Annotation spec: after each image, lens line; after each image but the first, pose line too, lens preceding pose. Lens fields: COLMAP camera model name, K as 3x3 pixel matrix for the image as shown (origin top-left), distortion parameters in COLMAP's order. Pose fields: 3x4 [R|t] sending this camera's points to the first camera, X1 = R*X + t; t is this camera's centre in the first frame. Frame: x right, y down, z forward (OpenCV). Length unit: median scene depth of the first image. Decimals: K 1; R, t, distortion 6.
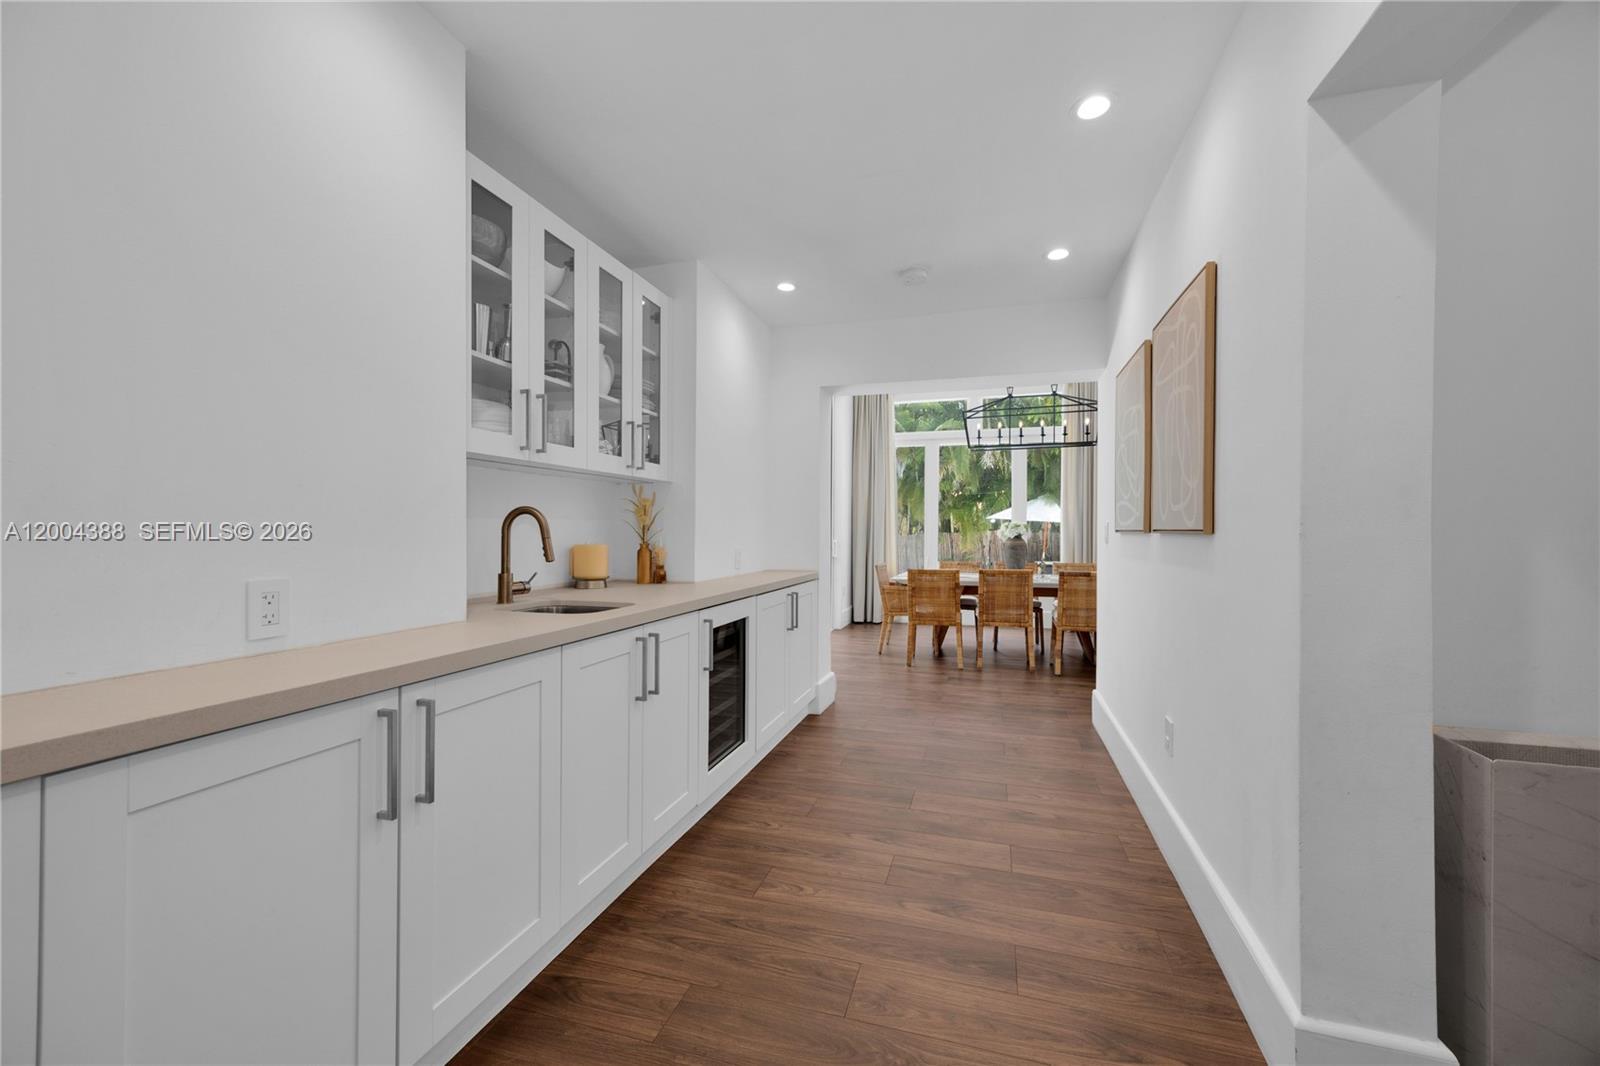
lens RADIAL K [[656.7, 0, 775.2], [0, 656.7, 528.4], [0, 0, 1]] dist [0.000538, 0.000043]
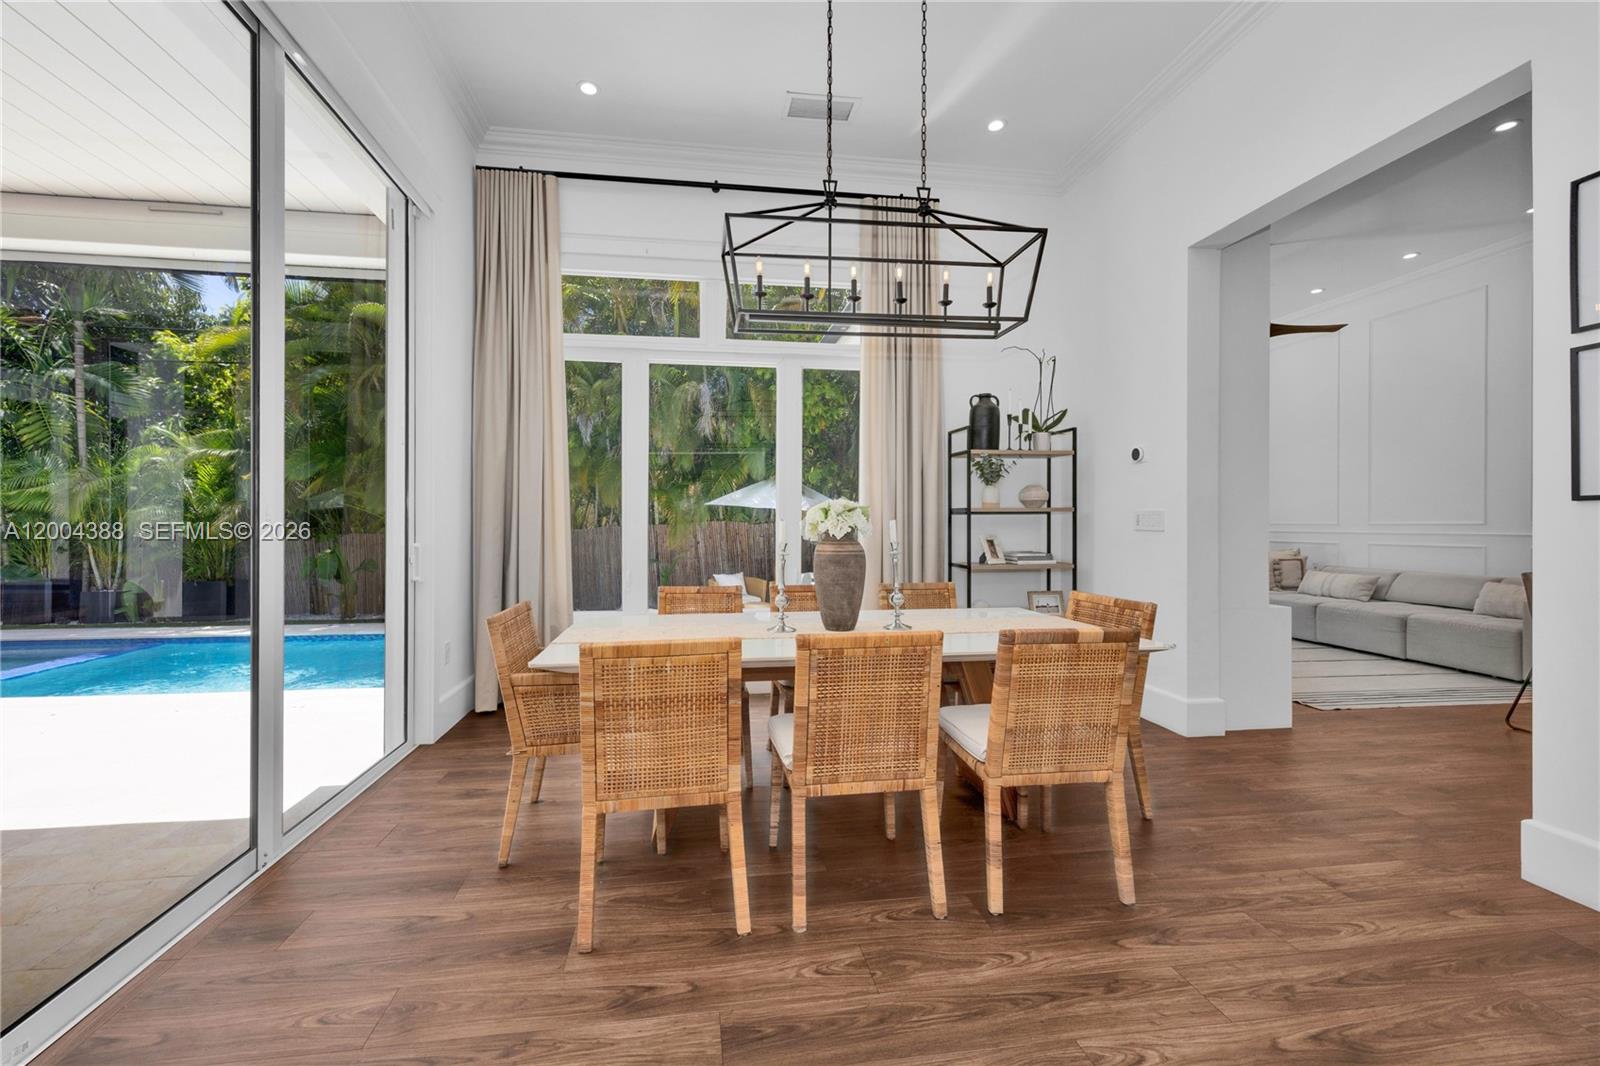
lens RADIAL K [[656.7, 0, 775.2], [0, 656.7, 528.4], [0, 0, 1]] dist [0.000538, 0.000043]
pose [[0.896364, -0.007898, 0.443249, 0.100462], [0.003135, 0.999929, 0.011477, 0.003826], [-0.443308, -0.008898, 0.896325, 0.458329]]
